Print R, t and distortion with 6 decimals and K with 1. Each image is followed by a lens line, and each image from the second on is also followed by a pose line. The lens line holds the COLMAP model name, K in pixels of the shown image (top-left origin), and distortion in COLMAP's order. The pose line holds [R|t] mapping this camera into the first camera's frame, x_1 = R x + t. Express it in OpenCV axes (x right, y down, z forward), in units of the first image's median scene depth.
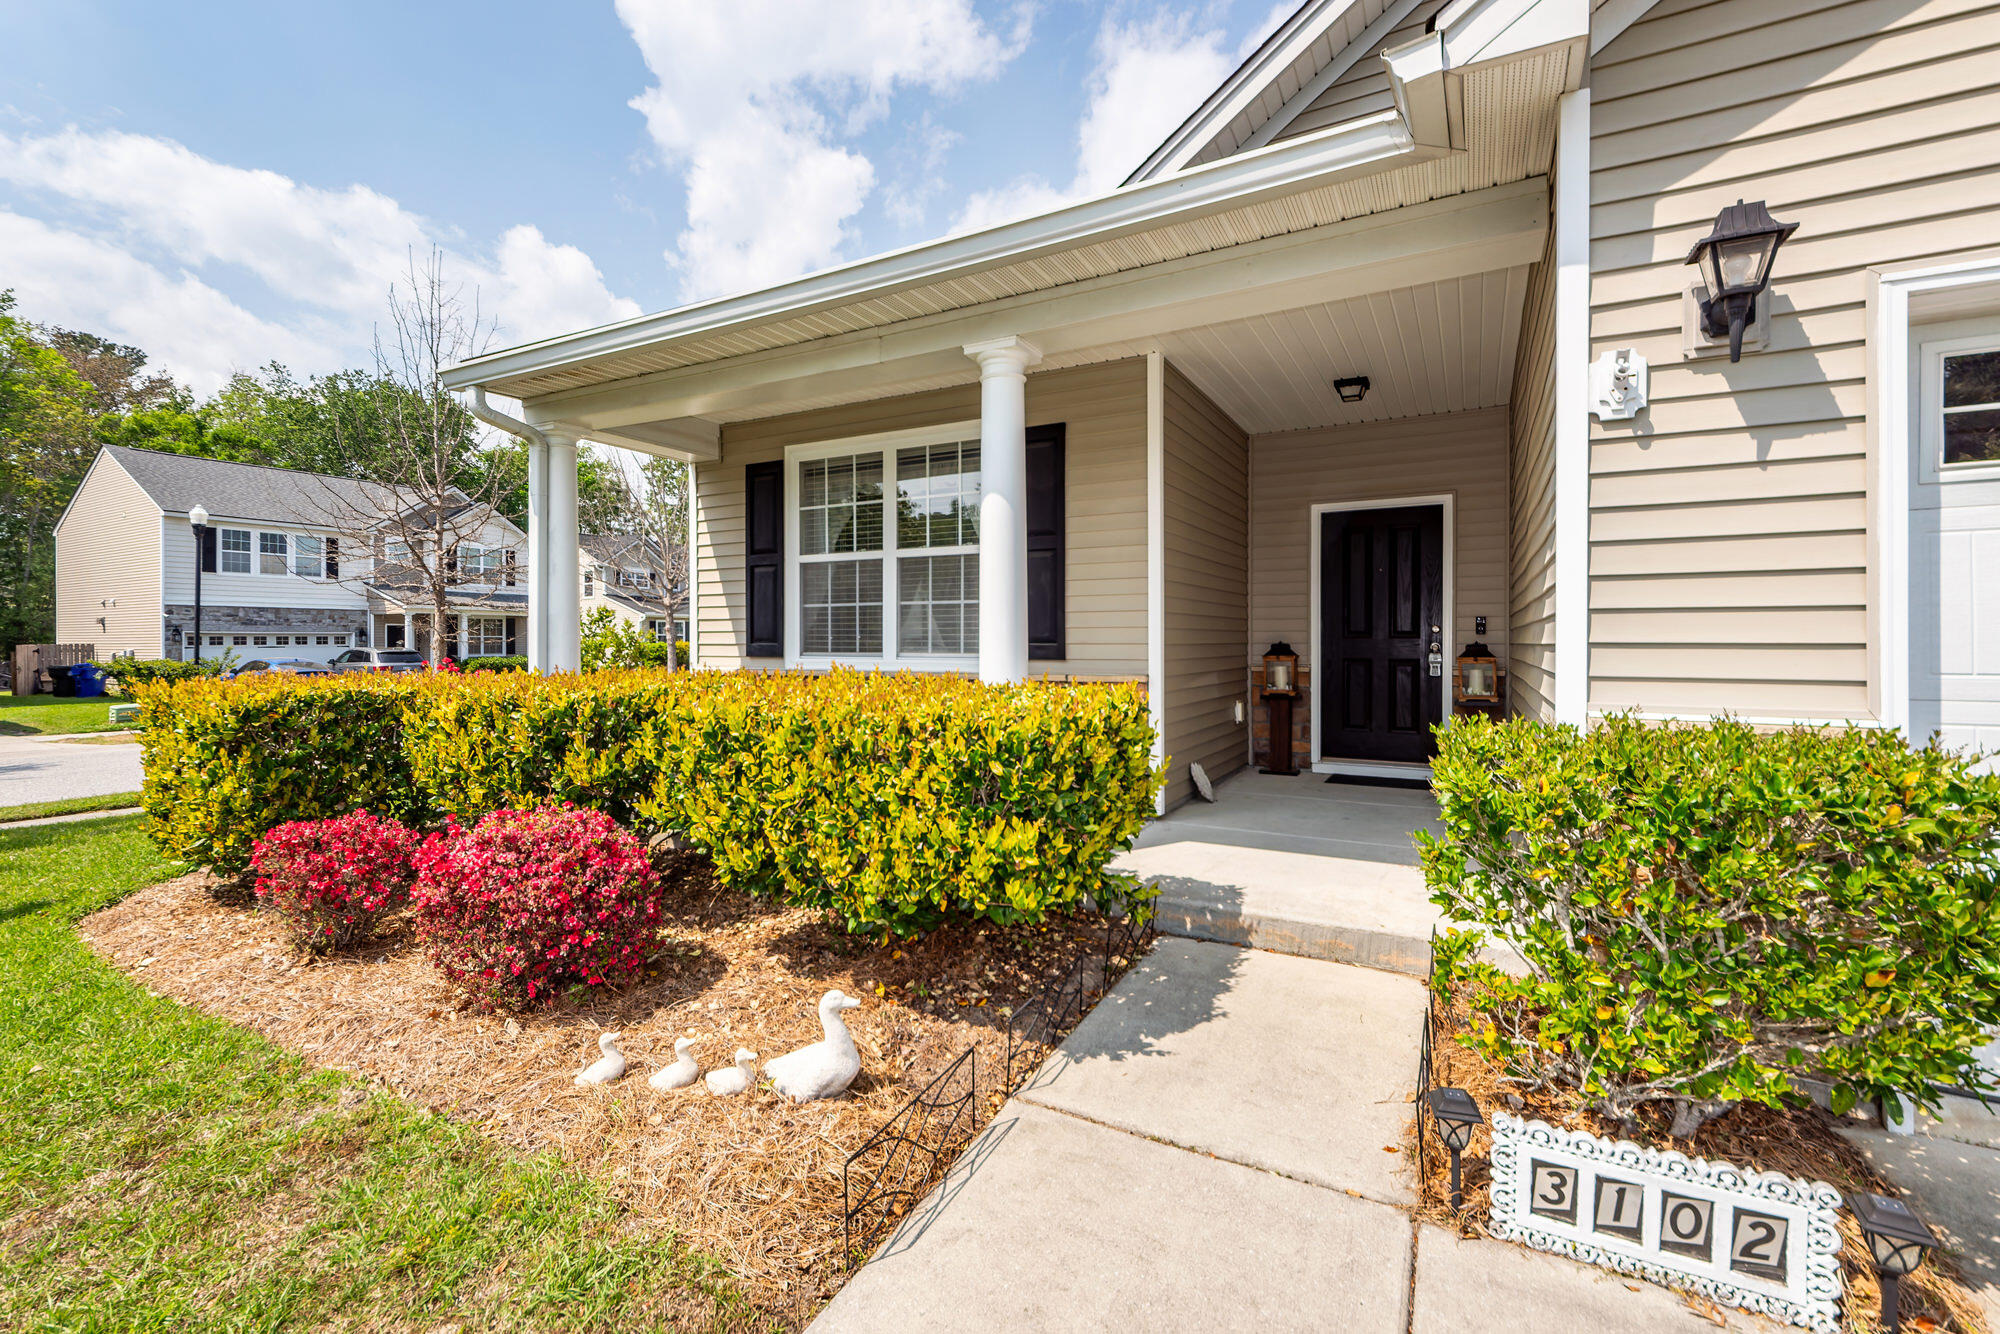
lens RADIAL K [[888.3, 0, 1000.0], [0, 888.3, 667.0], [0, 0, 1]] dist [-0.000805, -0.000041]
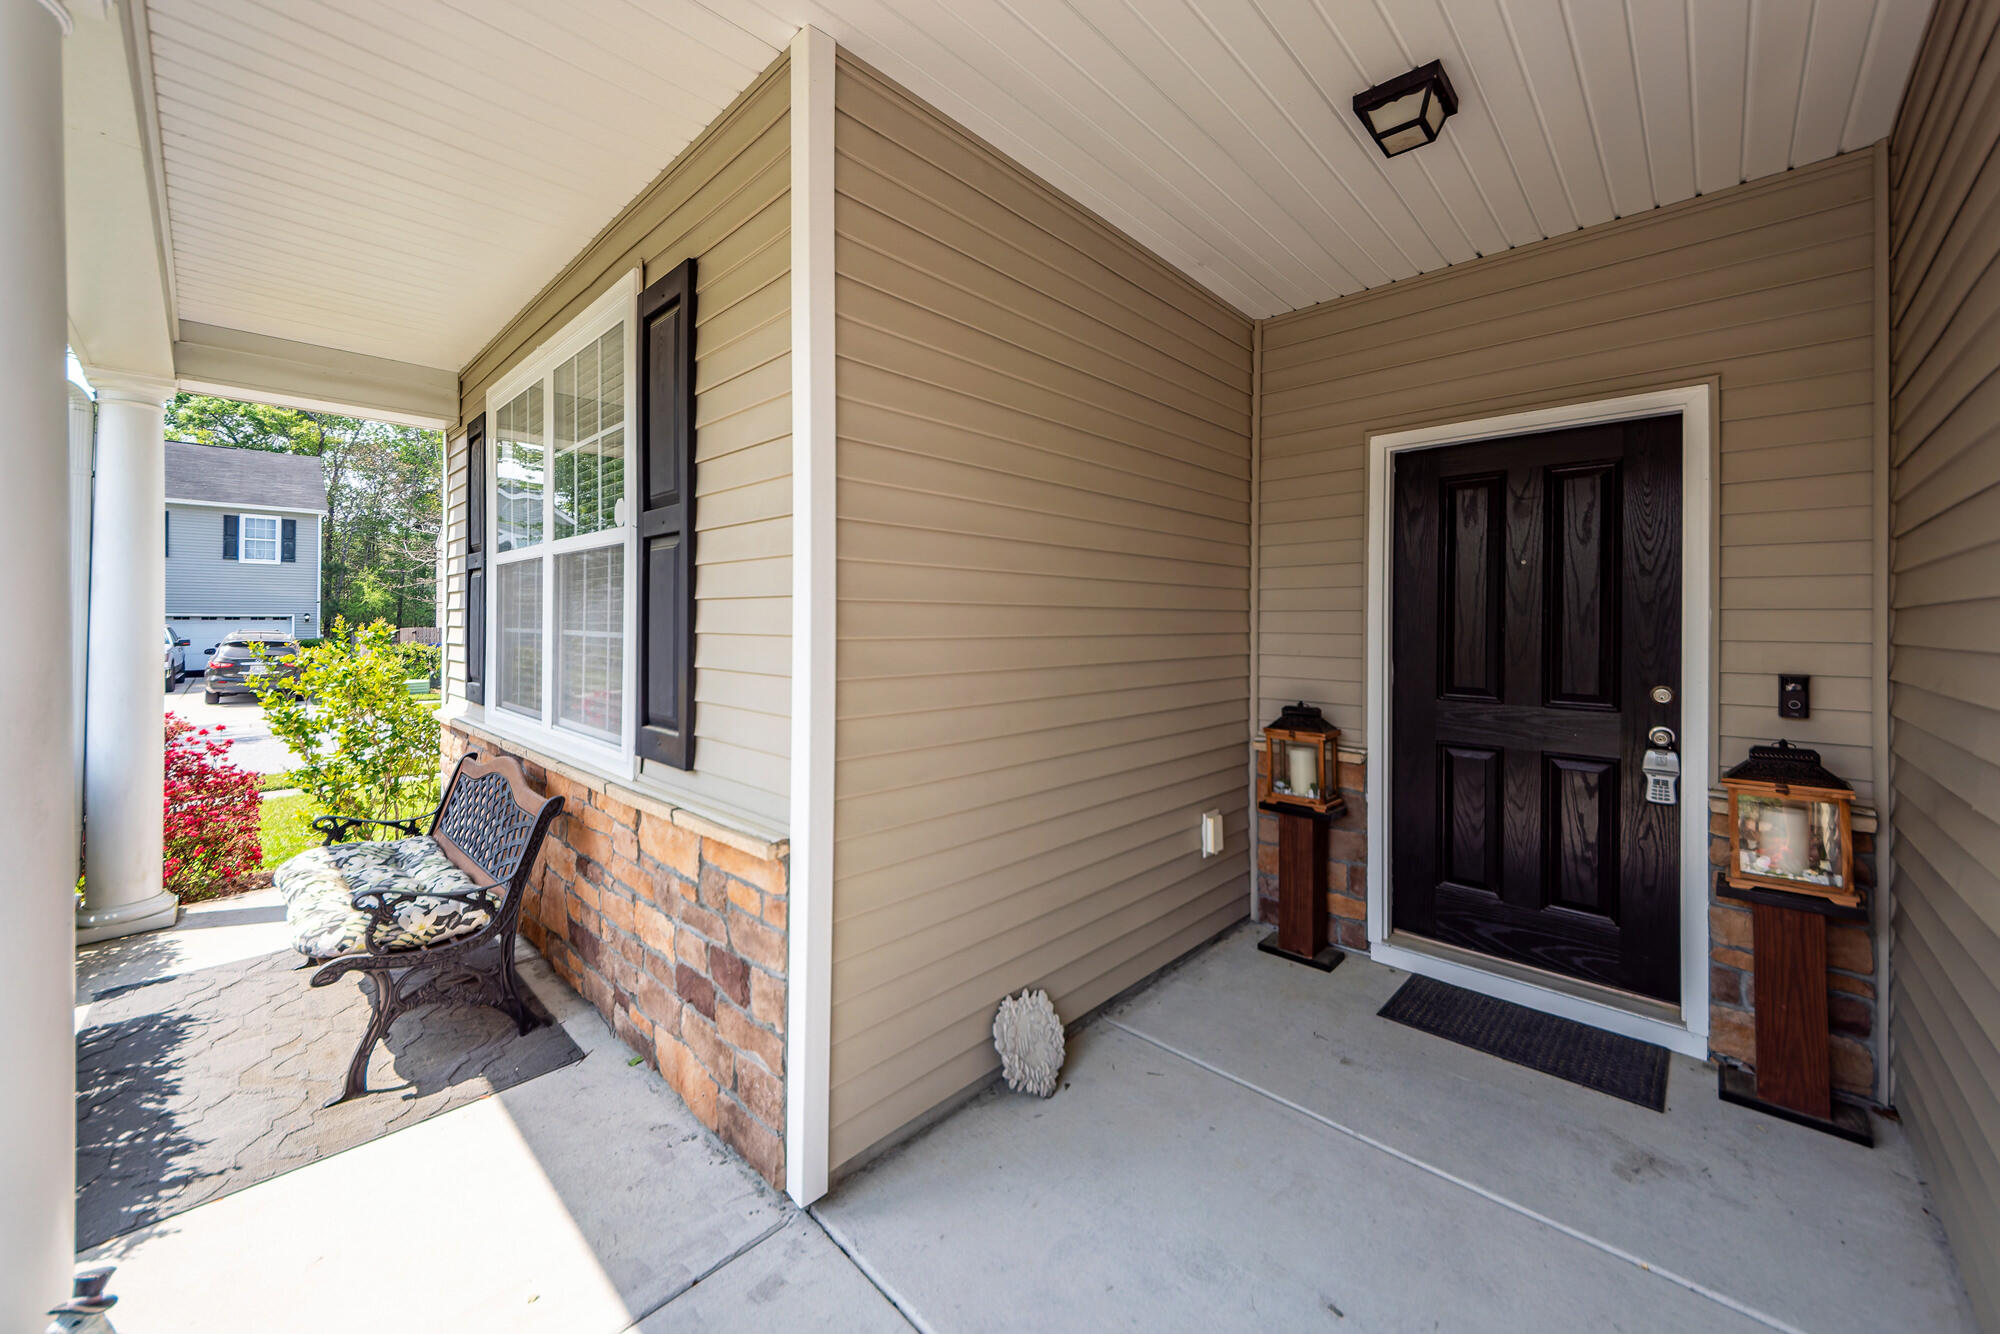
lens RADIAL K [[752.3, 0, 987.6], [0, 752.3, 619.9], [0, 0, 1]] dist [0.000999, -0.000049]
pose [[0.961988, 0.010710, -0.272881, 0.259462], [-0.016819, 0.999657, -0.020056, -0.065041], [0.272572, 0.023883, 0.961839, 0.527110]]
